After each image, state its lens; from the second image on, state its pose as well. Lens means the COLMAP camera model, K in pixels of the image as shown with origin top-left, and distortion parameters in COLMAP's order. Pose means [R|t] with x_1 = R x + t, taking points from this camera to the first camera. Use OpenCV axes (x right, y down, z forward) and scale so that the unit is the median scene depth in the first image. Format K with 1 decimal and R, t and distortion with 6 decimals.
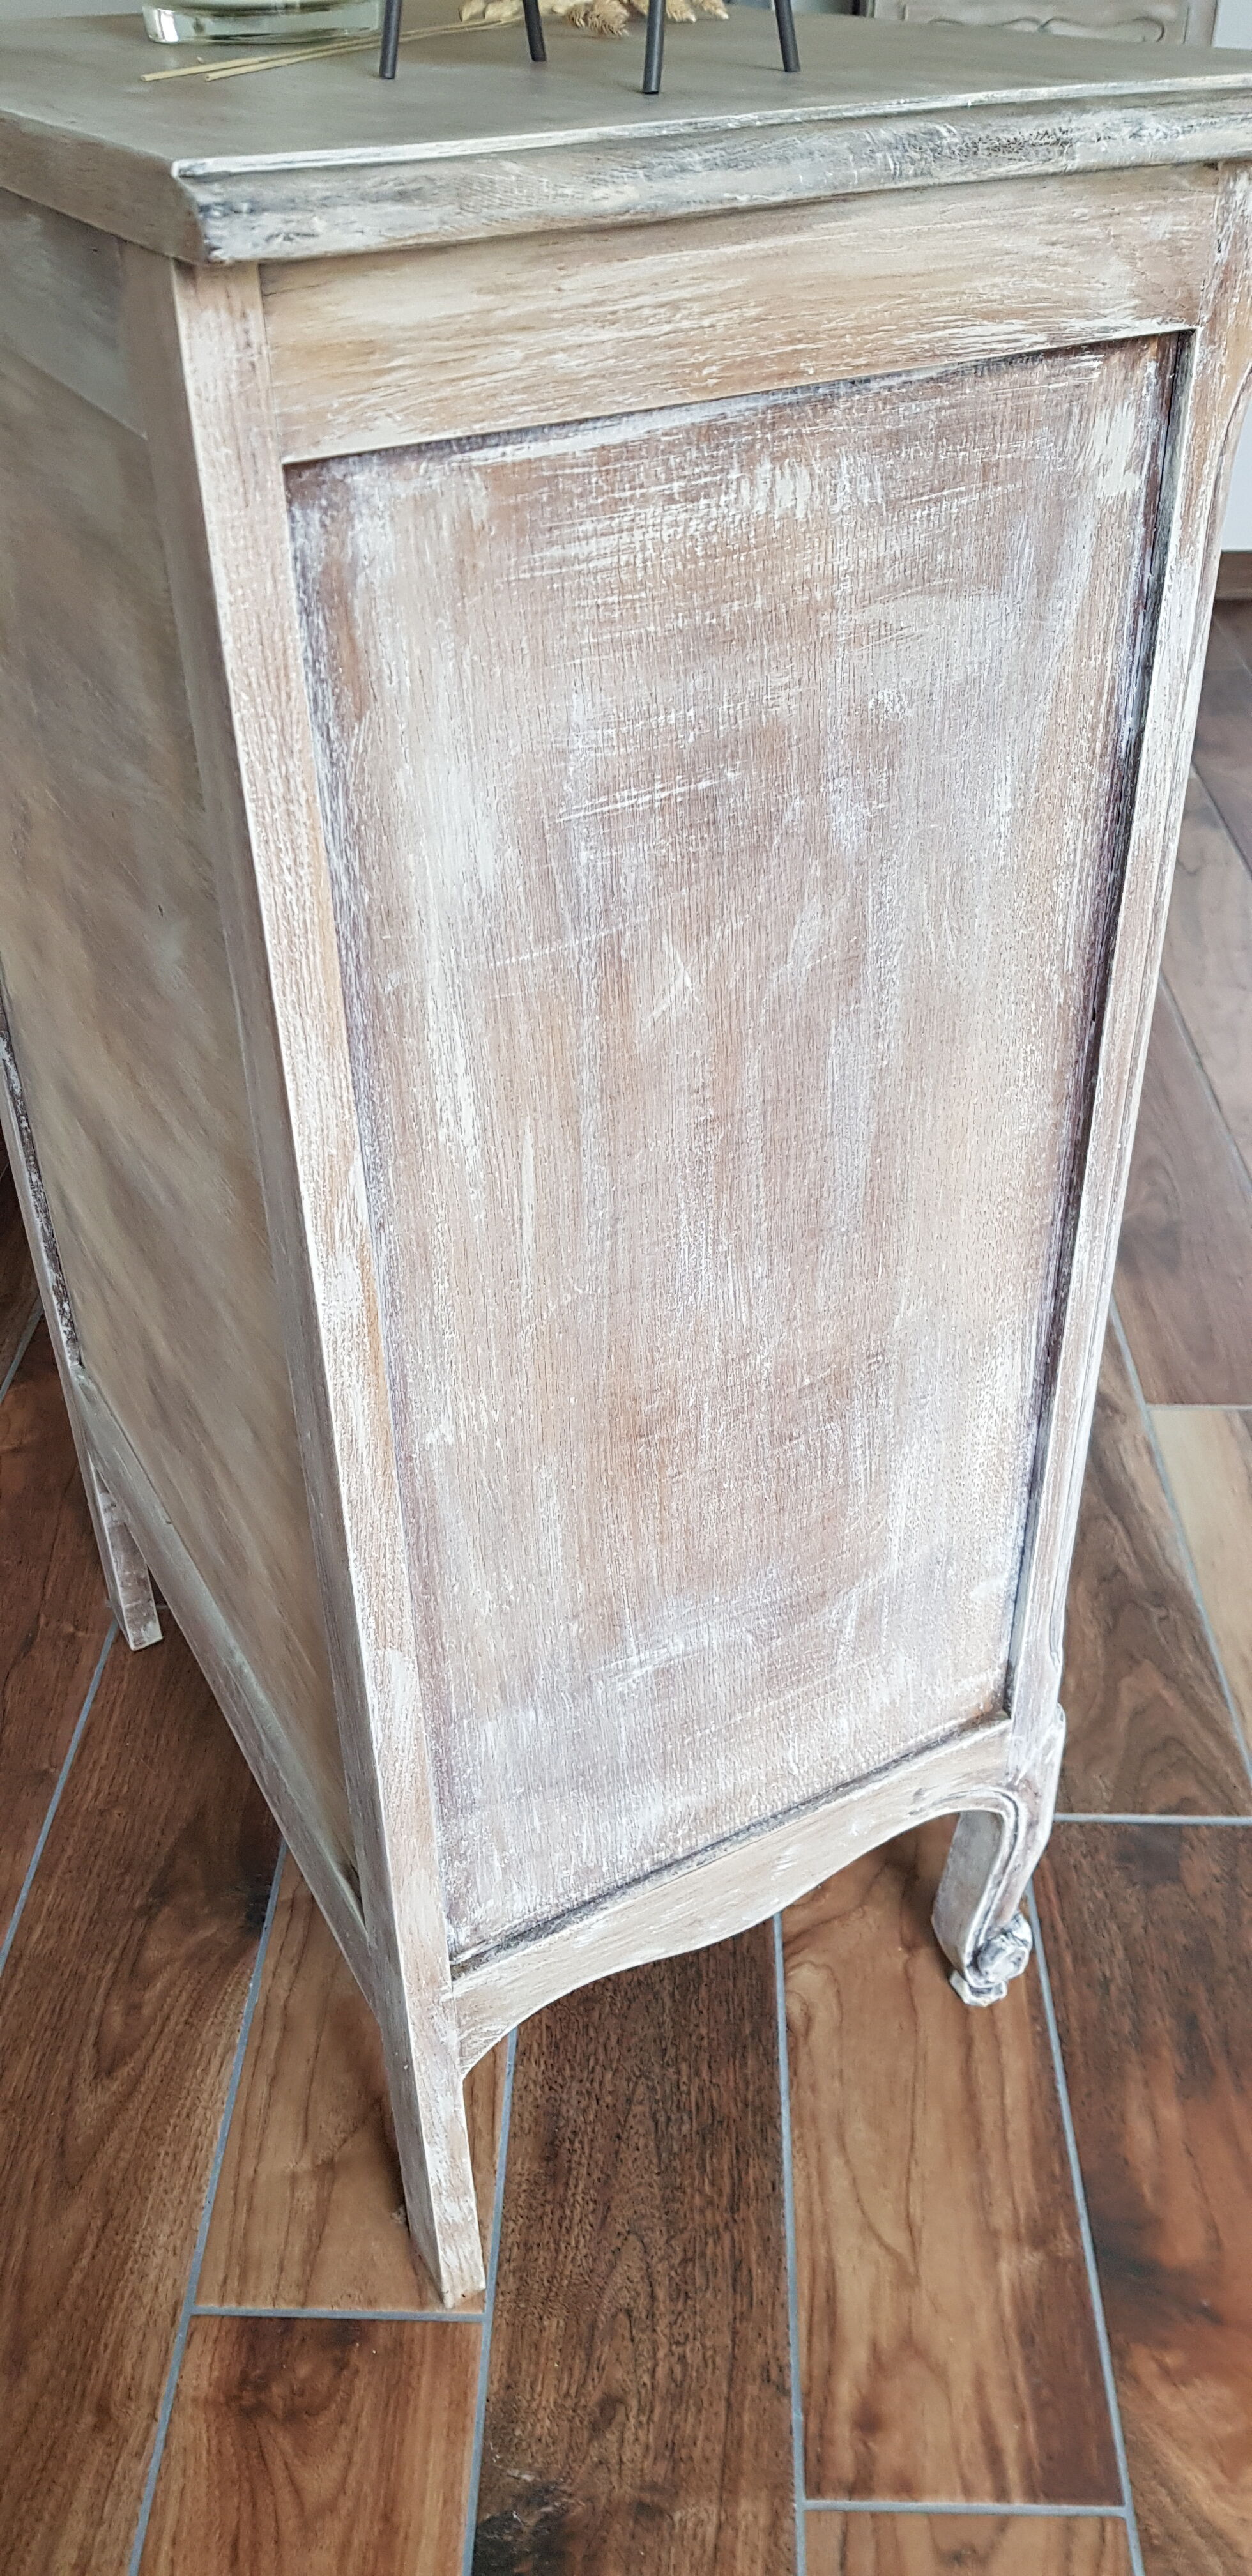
lens RADIAL K [[2036.0, 0, 636.7], [0, 2036.0, 1181.9], [0, 0, 1]] dist [0.060375, -0.108738]
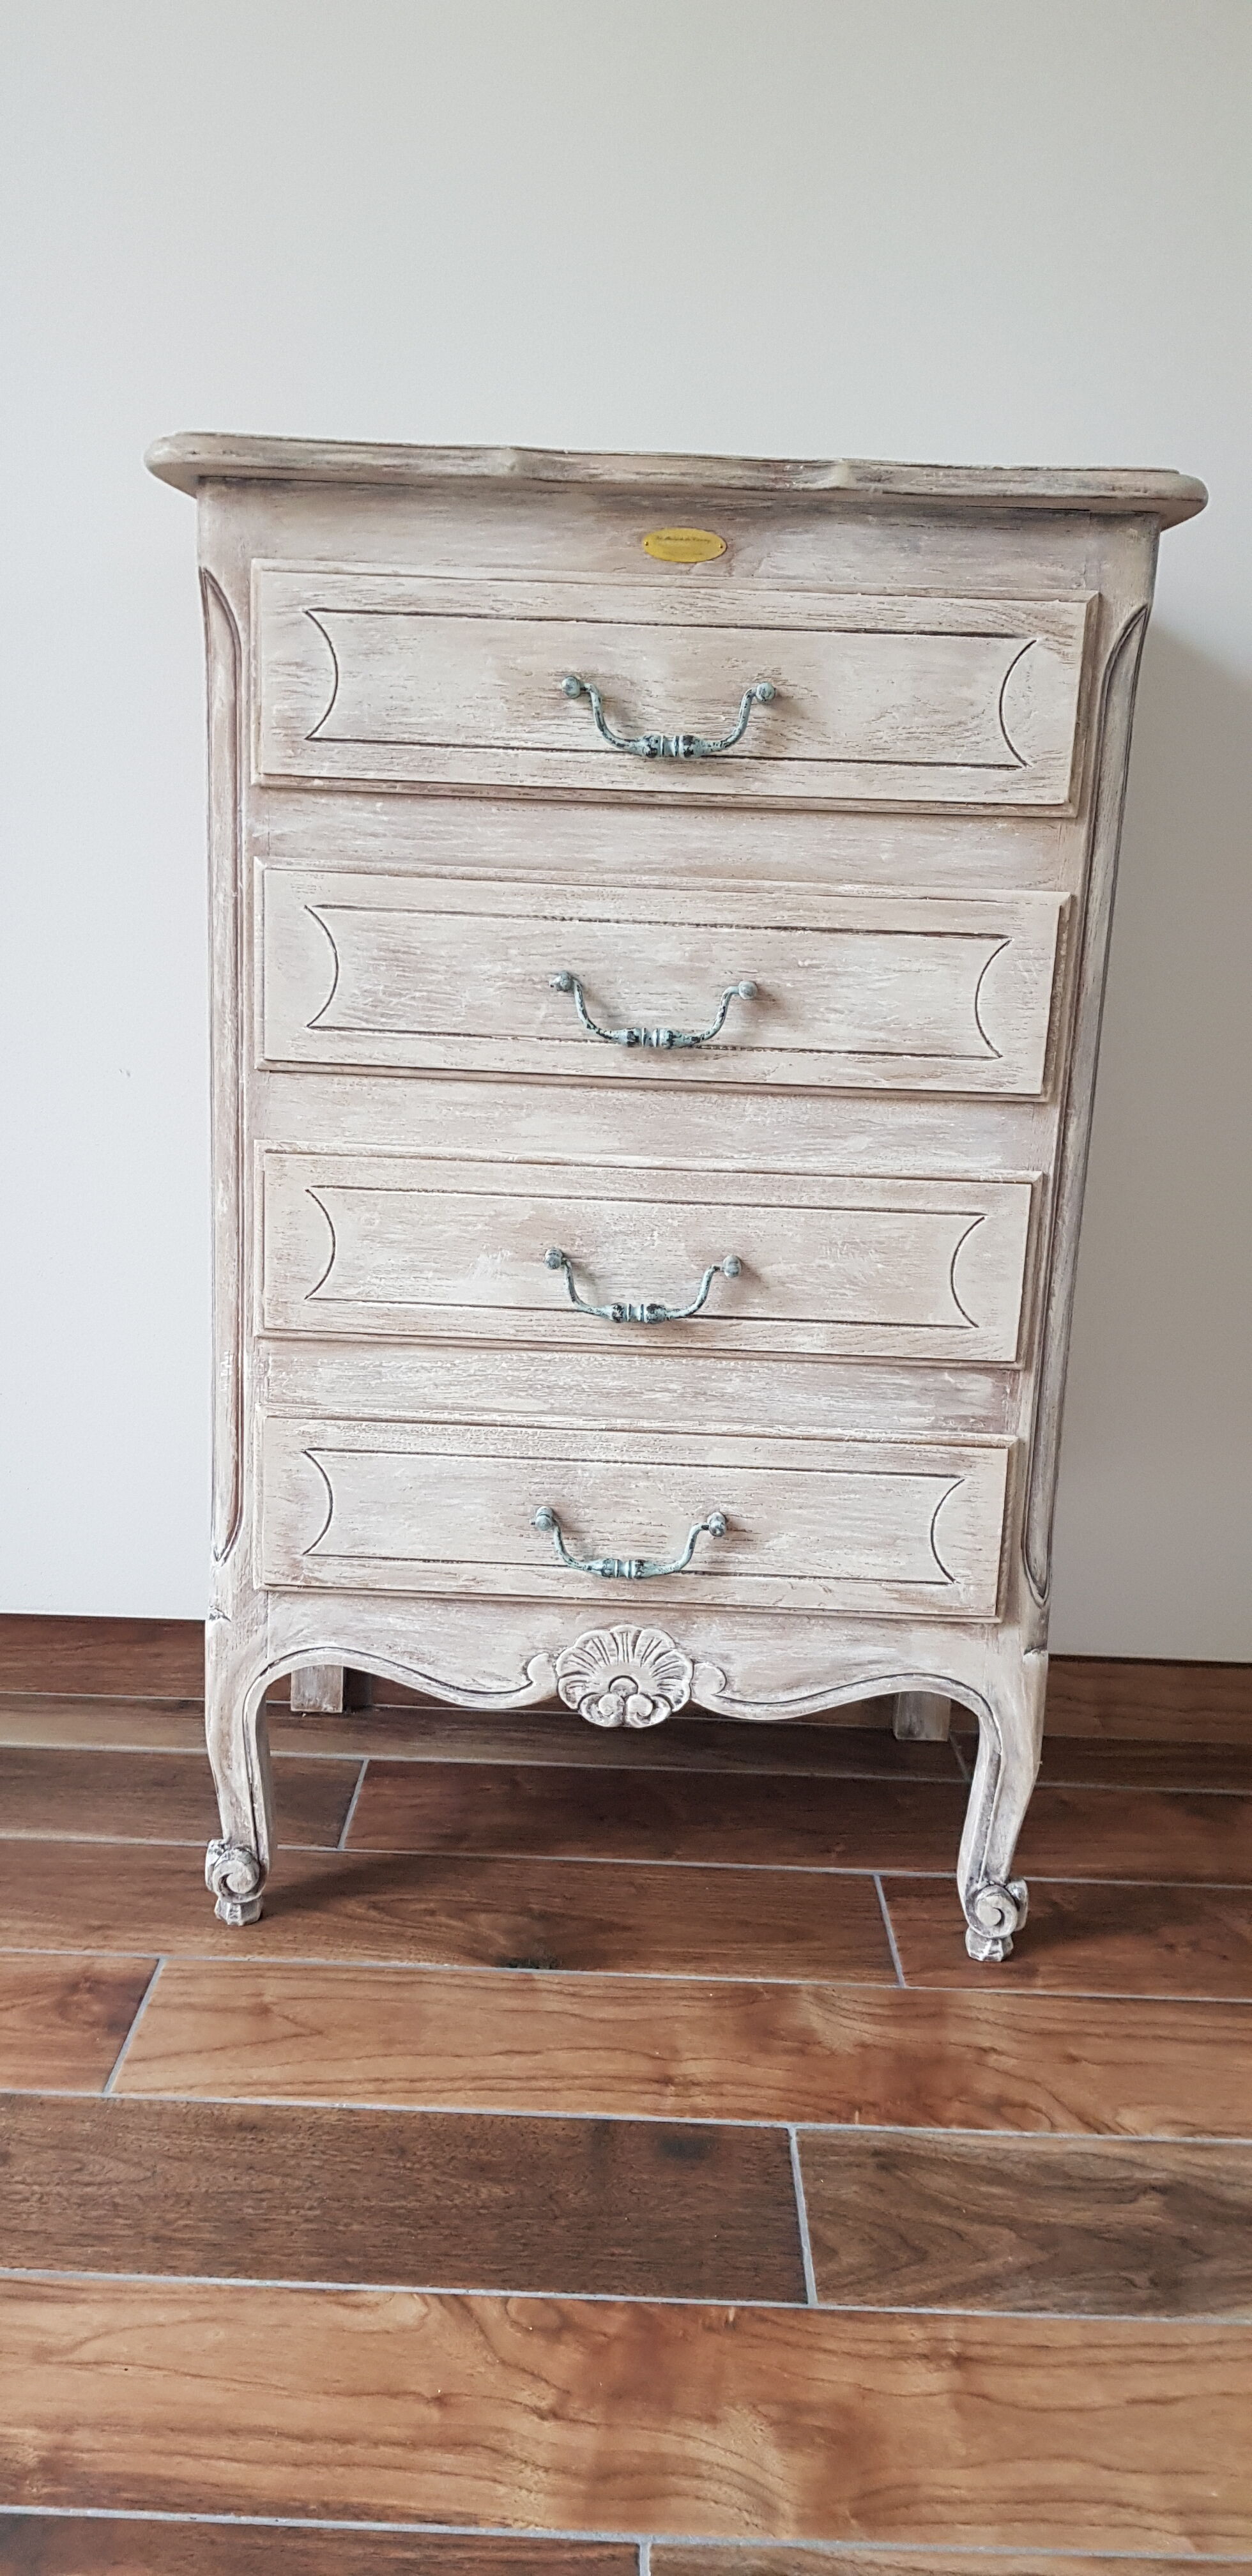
lens RADIAL K [[2036.0, 0, 602.3], [0, 2036.0, 1337.0], [0, 0, 1]] dist [0.060375, -0.108738]
pose [[0.008449, 0.254783, -0.966961, 0.950657], [-0.571224, 0.794921, 0.204461, -0.197708], [0.820751, 0.550624, 0.152254, 0.803423]]
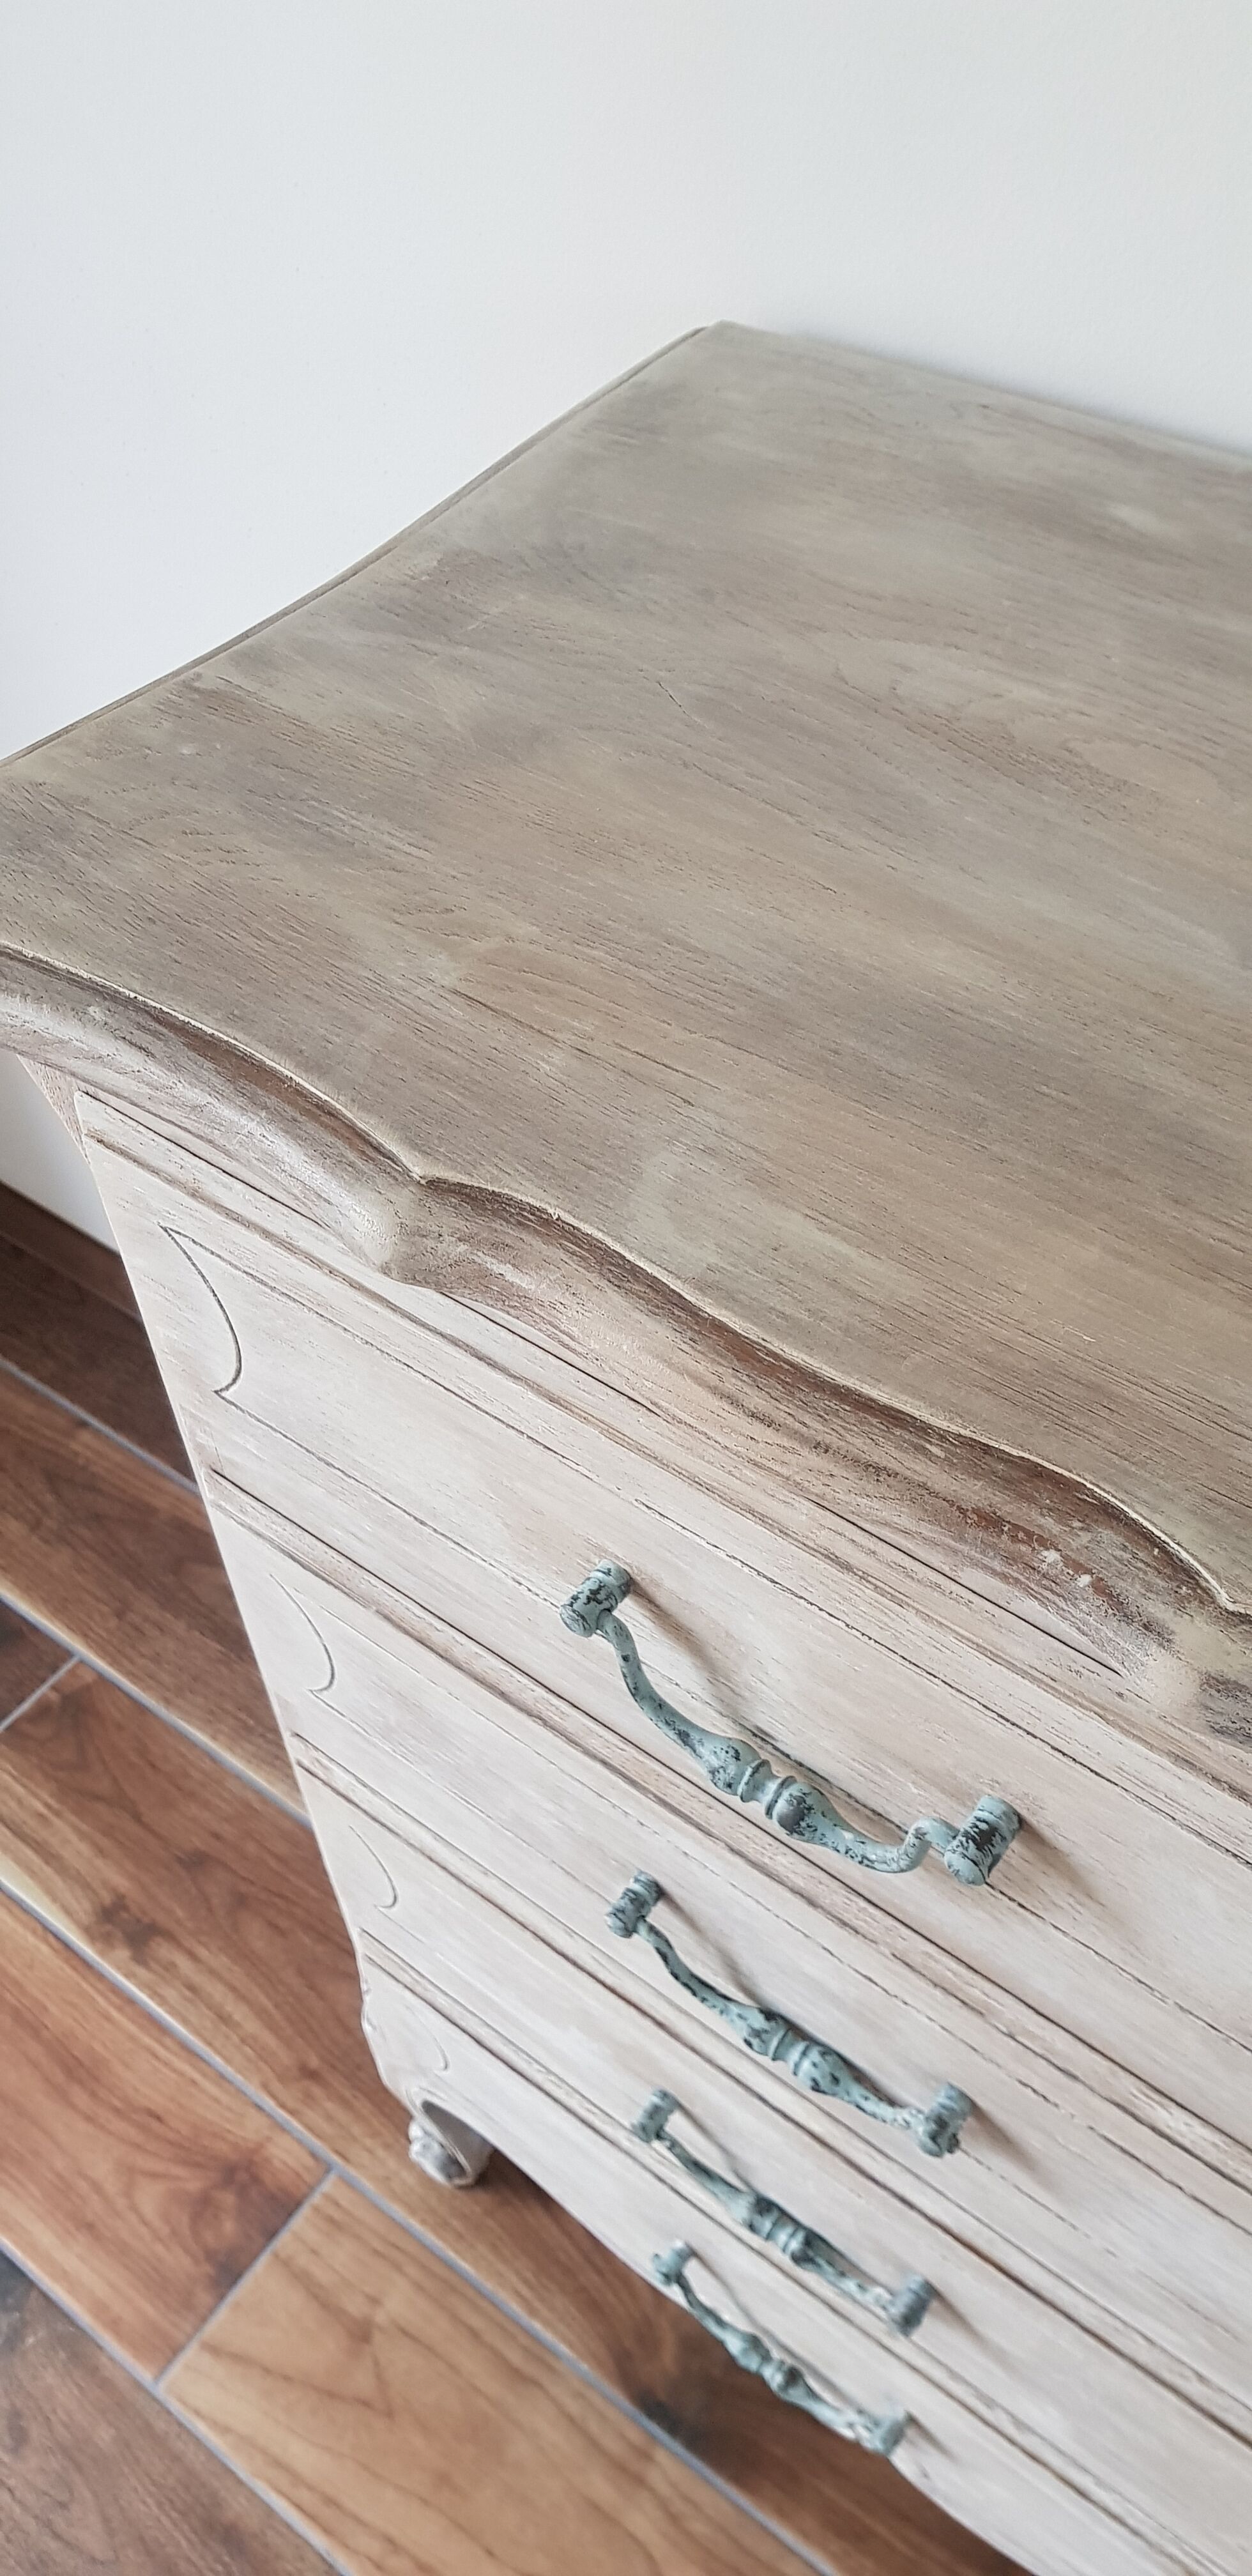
lens RADIAL K [[2036.0, 0, 658.7], [0, 2036.0, 1277.2], [0, 0, 1]] dist [0.060375, -0.108738]
pose [[-0.582156, 0.619831, -0.526217, -0.019915], [-0.404209, 0.340927, 0.848755, -0.710644], [0.705486, 0.706809, 0.052068, 0.697245]]
